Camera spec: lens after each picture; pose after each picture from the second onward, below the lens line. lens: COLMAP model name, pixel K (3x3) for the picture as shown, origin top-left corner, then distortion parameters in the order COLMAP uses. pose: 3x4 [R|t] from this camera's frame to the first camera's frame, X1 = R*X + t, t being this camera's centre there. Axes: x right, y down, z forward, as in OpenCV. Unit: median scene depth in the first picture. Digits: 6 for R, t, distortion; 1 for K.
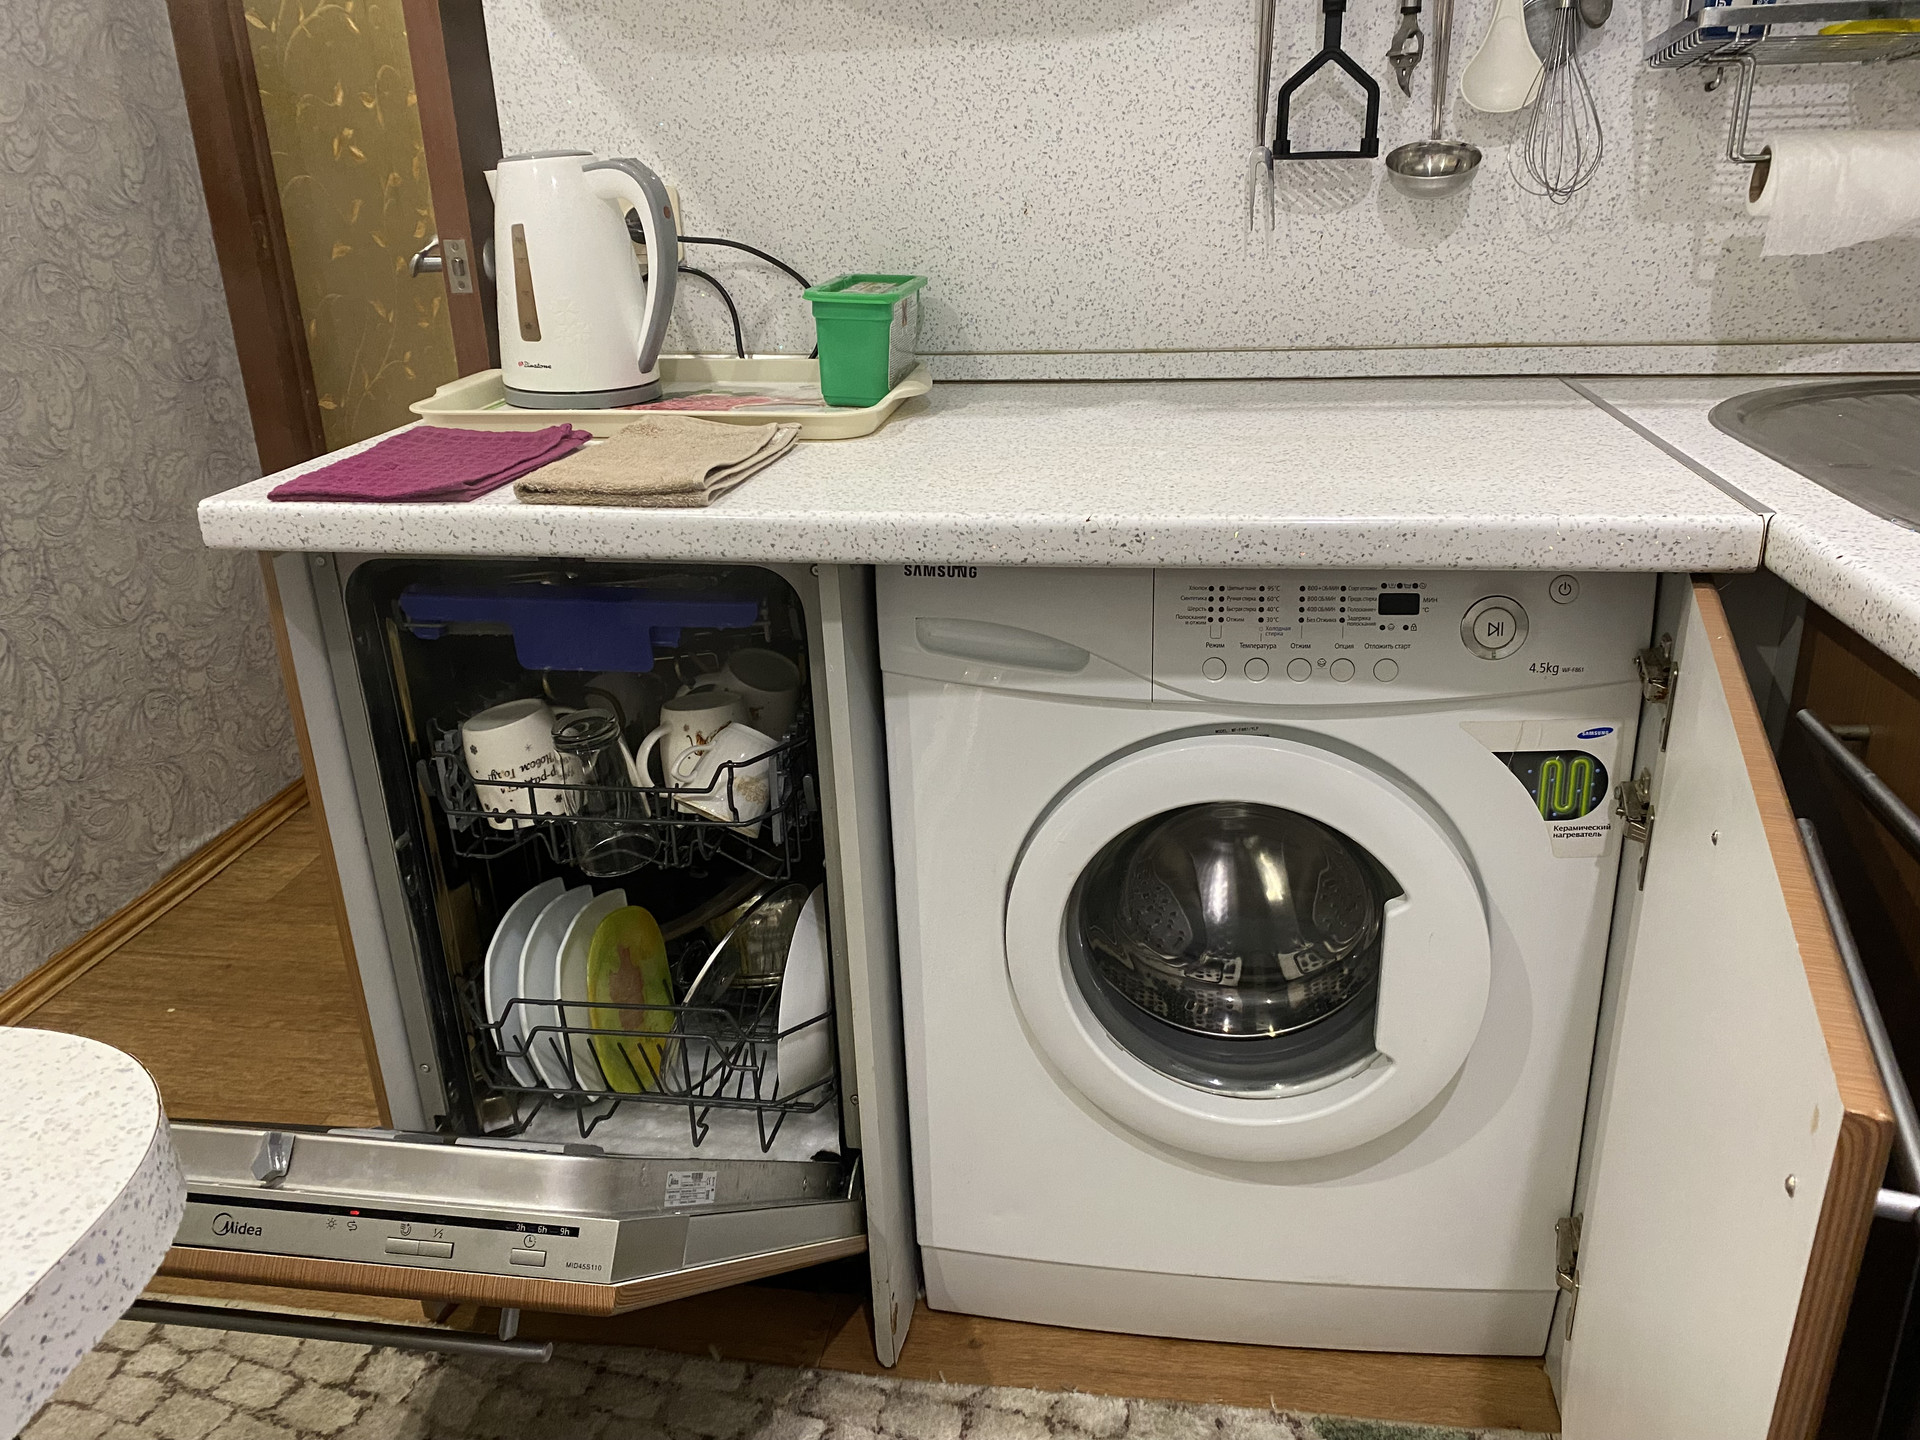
lens RADIAL K [[1477.4, 0, 973.9], [0, 1477.4, 718.1], [0, 0, 1]] dist [0.057025, -0.086311]
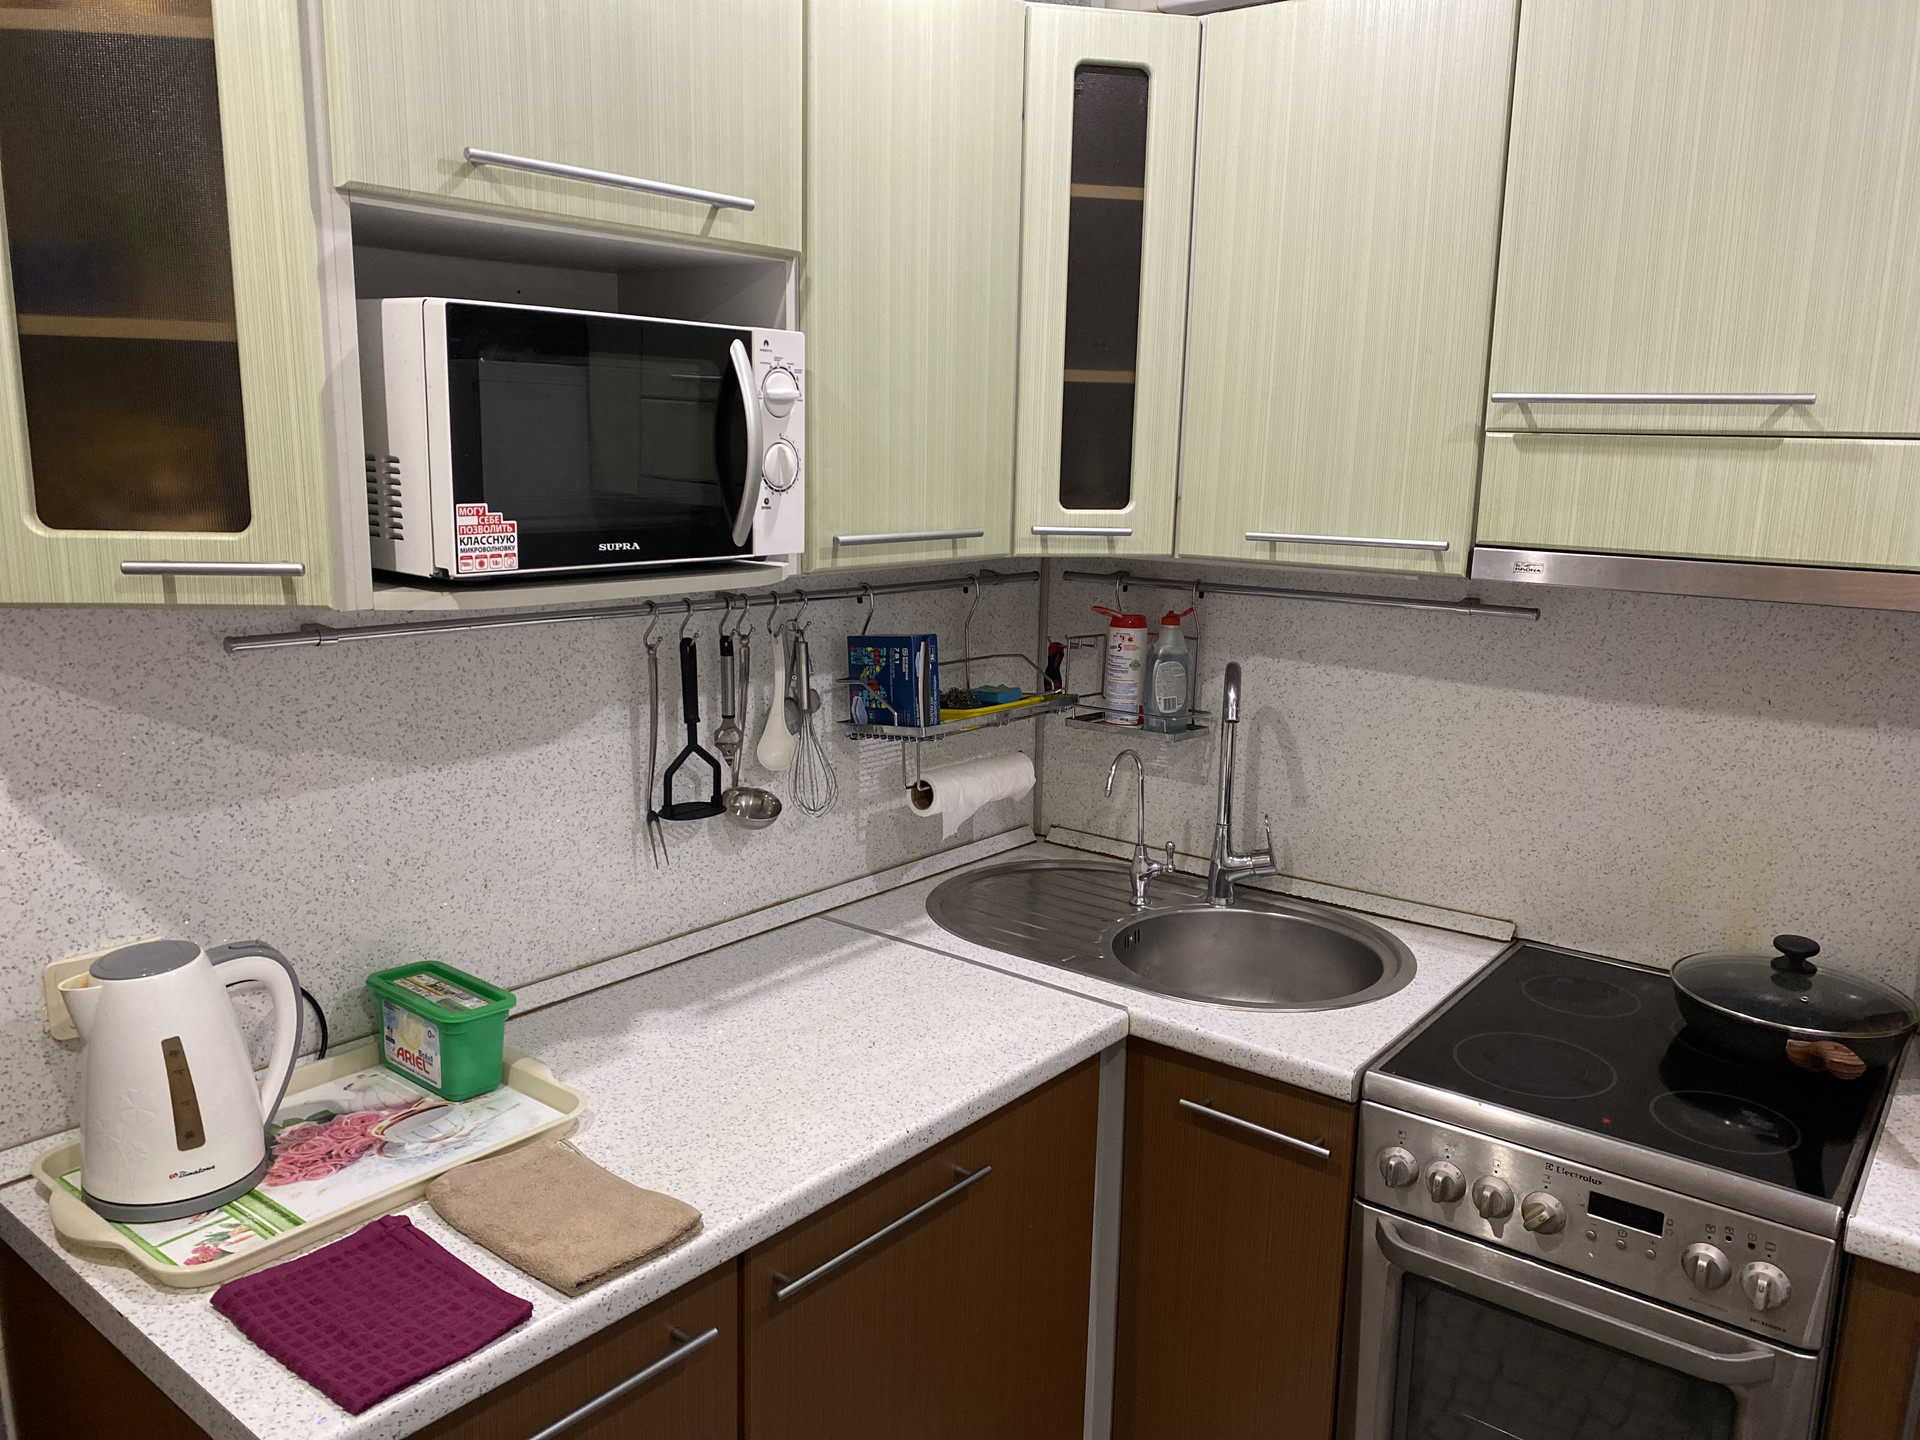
lens RADIAL K [[1477.4, 0, 978.0], [0, 1477.4, 726.5], [0, 0, 1]] dist [0.057025, -0.086311]
pose [[0.502330, -0.131567, 0.854608, -0.787635], [0.282974, 0.958945, -0.018700, -0.335656], [-0.817062, 0.251225, 0.518937, 0.022100]]
